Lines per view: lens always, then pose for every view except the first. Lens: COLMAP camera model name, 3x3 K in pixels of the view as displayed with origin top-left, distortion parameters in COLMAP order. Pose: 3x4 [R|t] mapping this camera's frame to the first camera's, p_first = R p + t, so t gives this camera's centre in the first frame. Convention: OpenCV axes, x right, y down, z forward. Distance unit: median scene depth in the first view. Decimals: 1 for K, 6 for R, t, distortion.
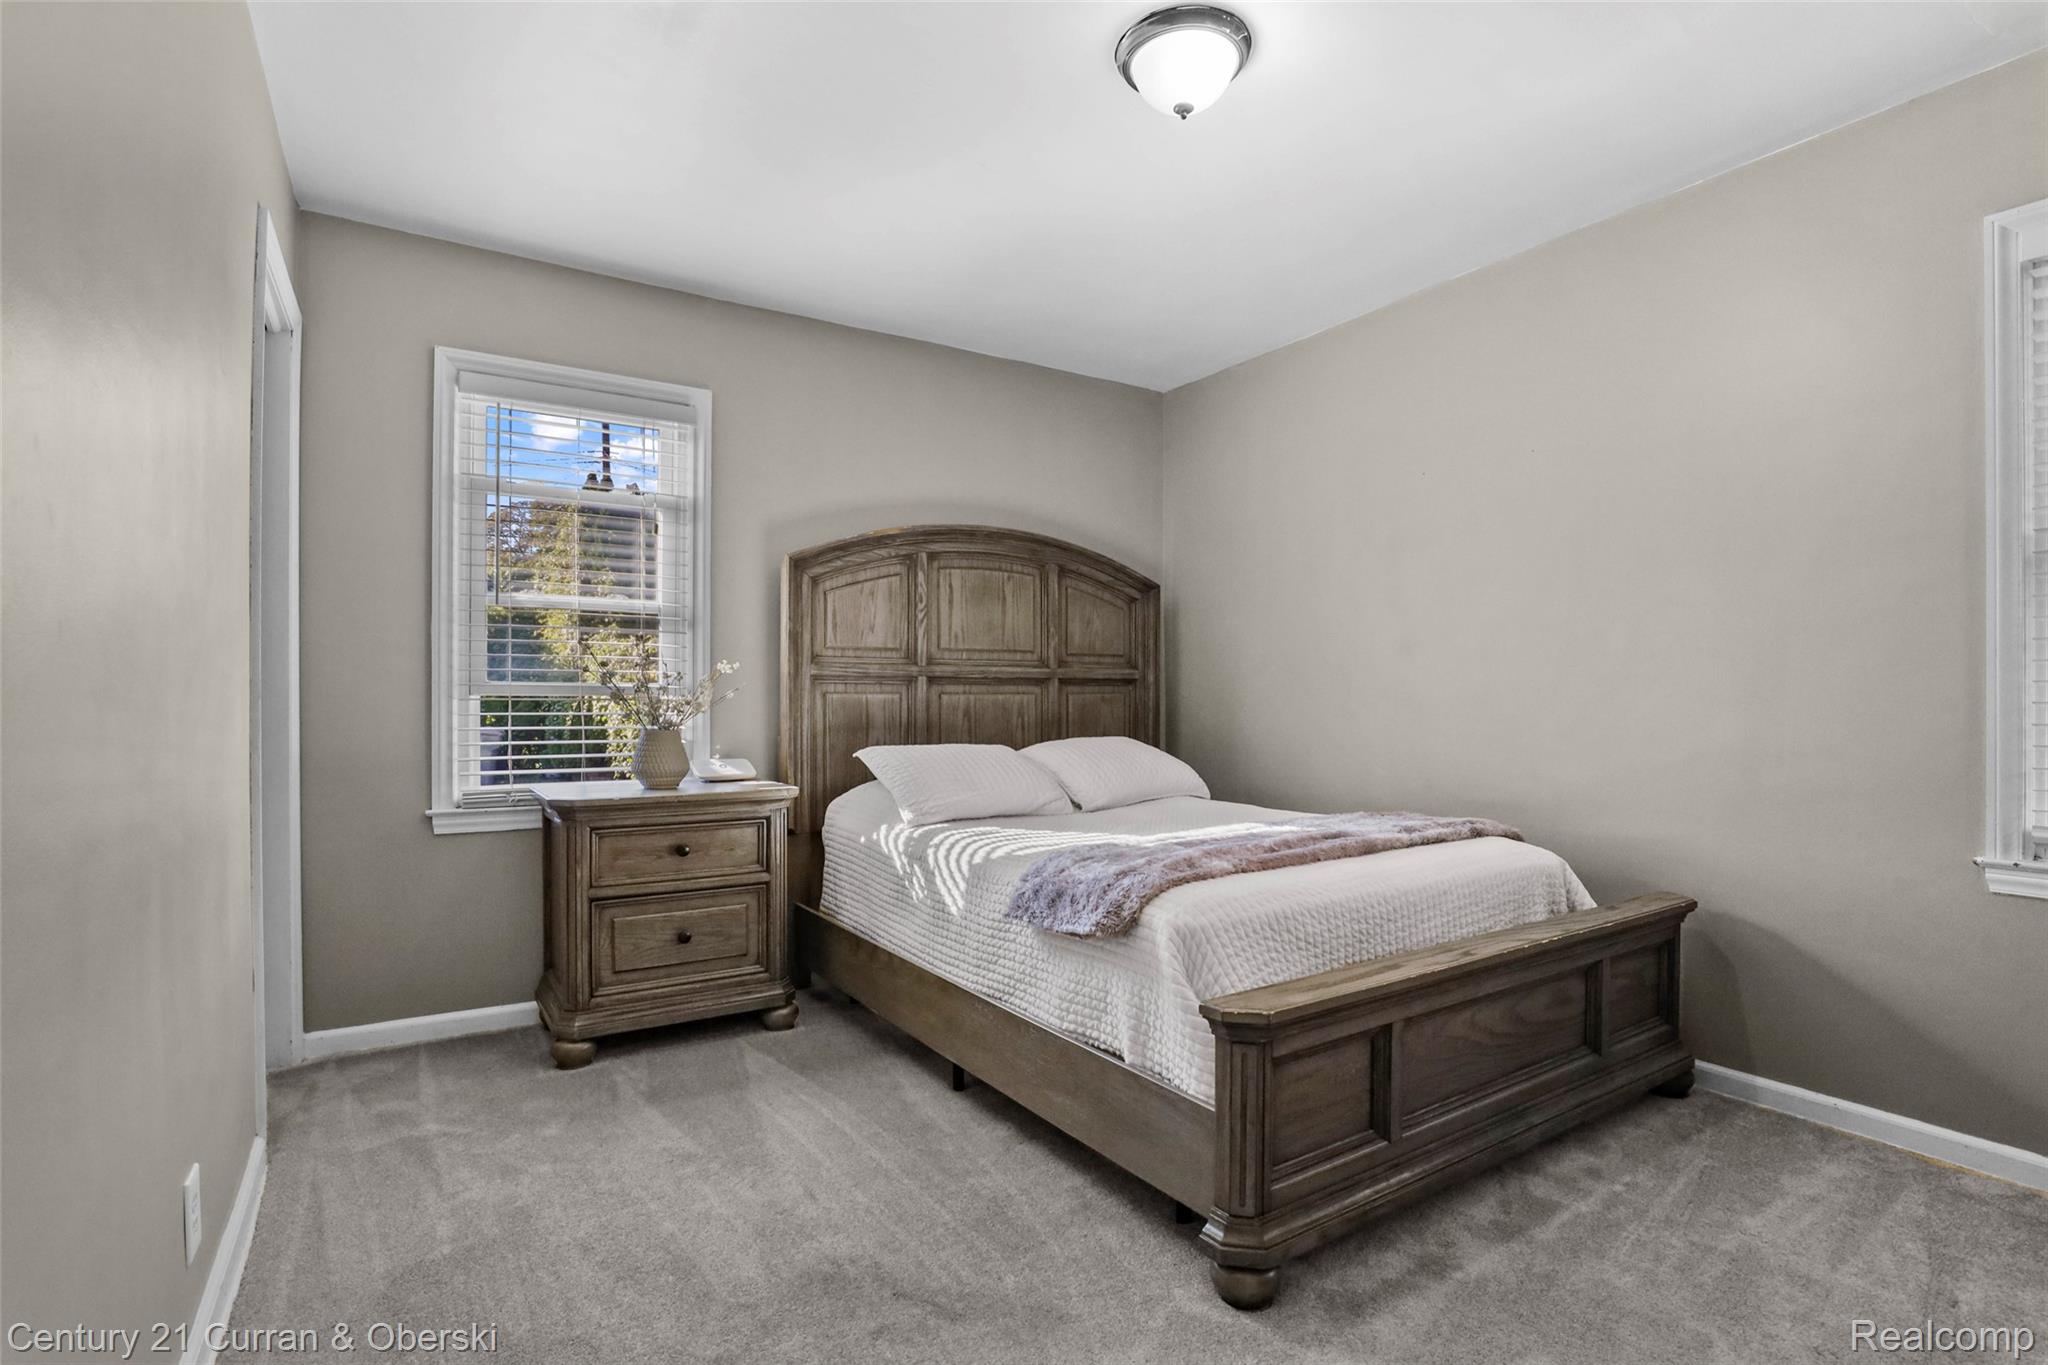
lens RADIAL K [[982.7, 0, 1025.9], [0, 982.7, 687.6], [0, 0, 1]] dist [-0.002667, -0.000580]
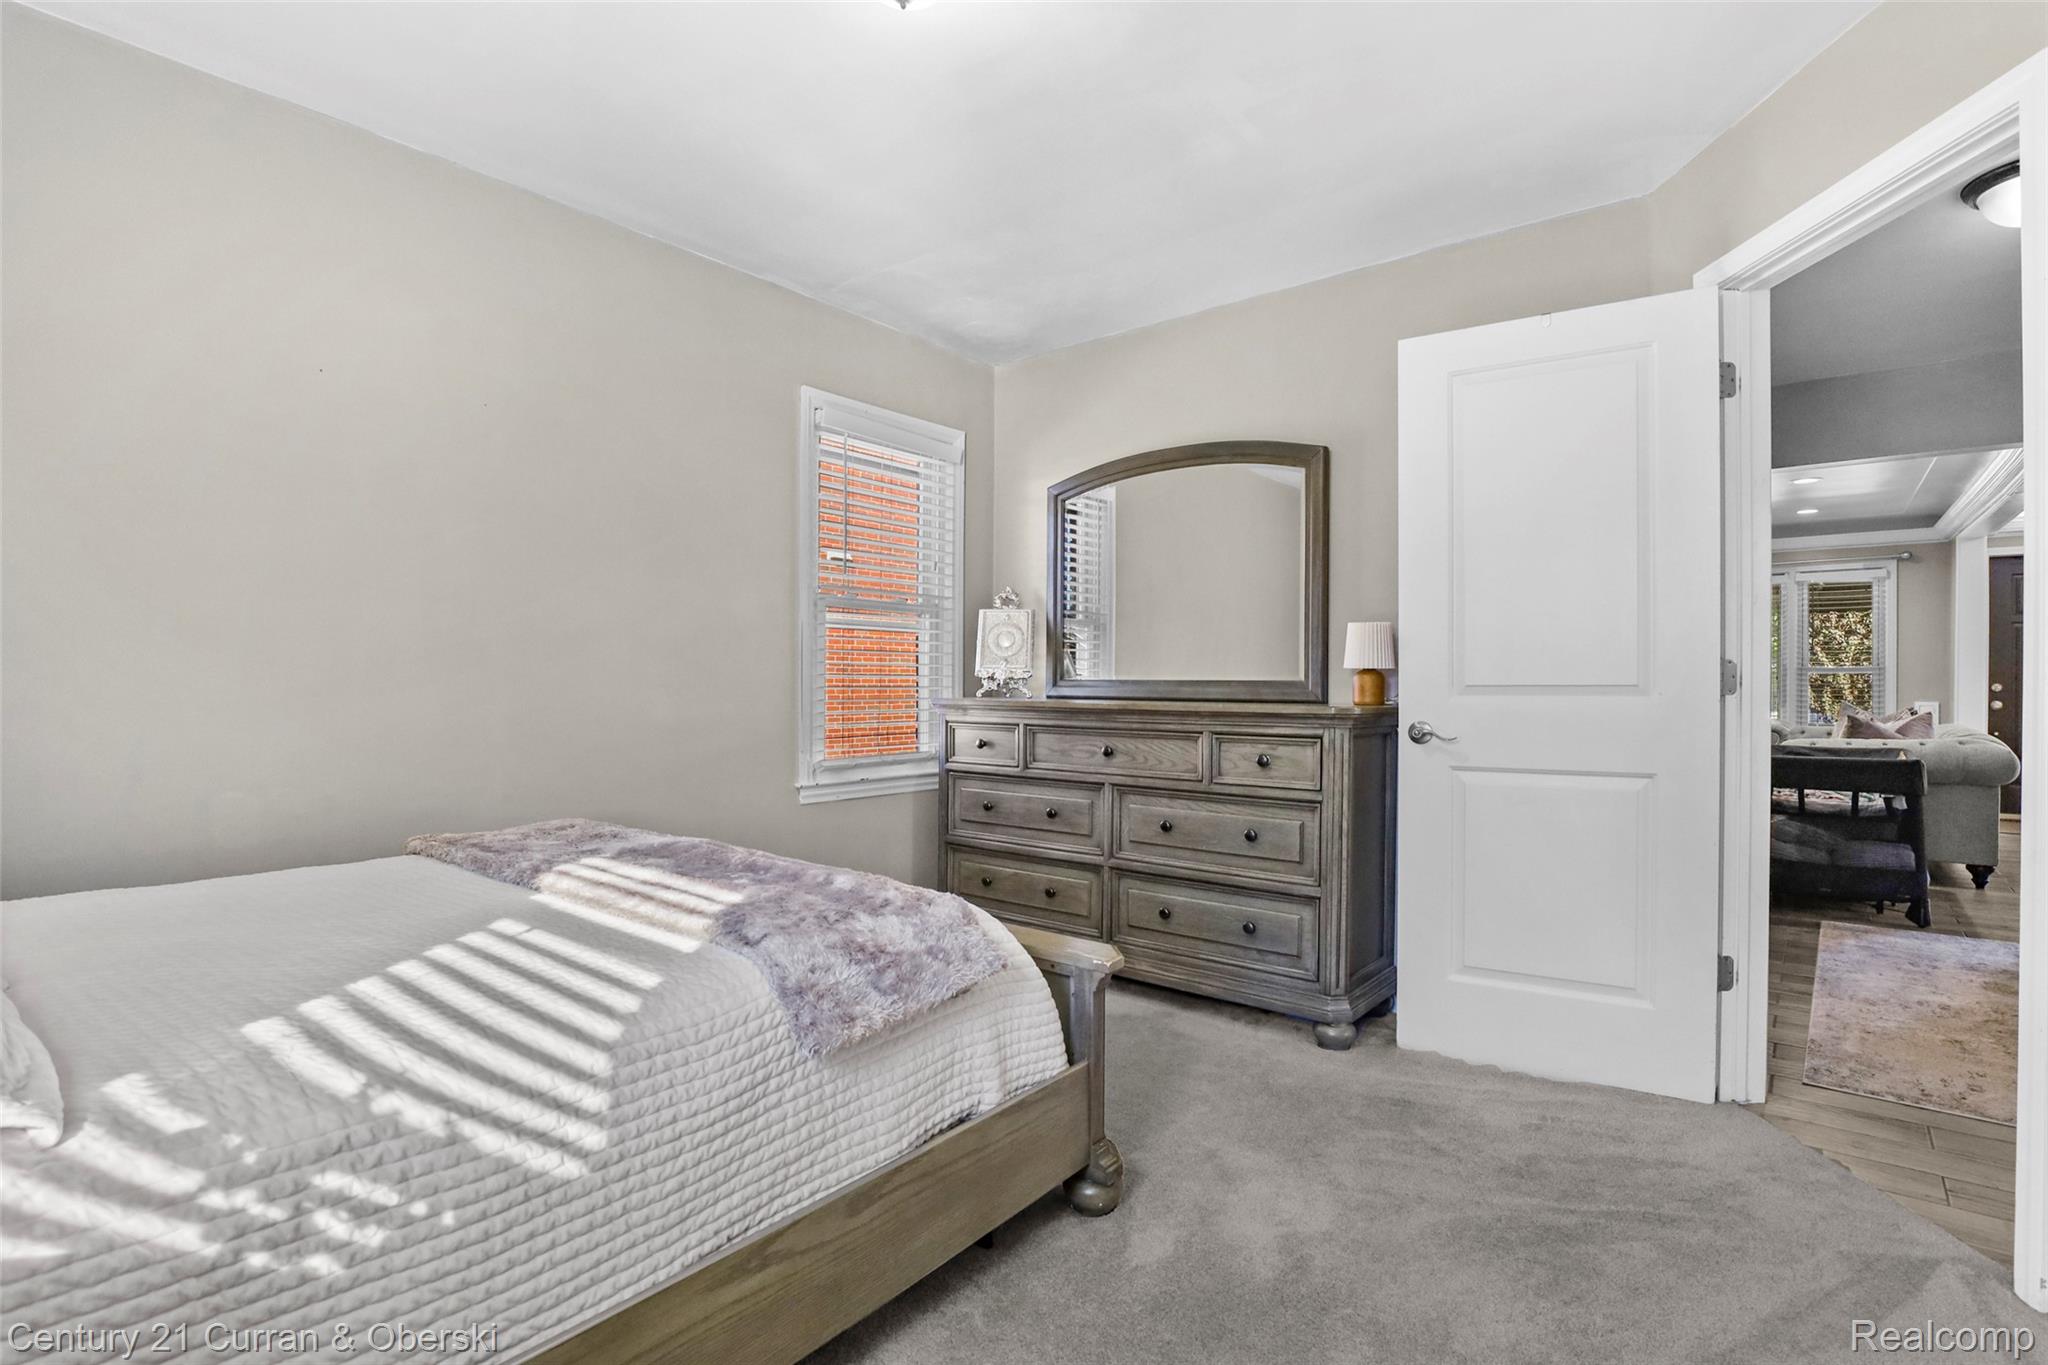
lens RADIAL K [[982.7, 0, 1024.5], [0, 982.7, 682.1], [0, 0, 1]] dist [-0.002667, -0.000580]
pose [[-0.297348, -0.000884, 0.954769, -0.617753], [-0.004432, 0.999990, -0.000454, 0.005355], [-0.954759, -0.004366, -0.297349, 1.036429]]
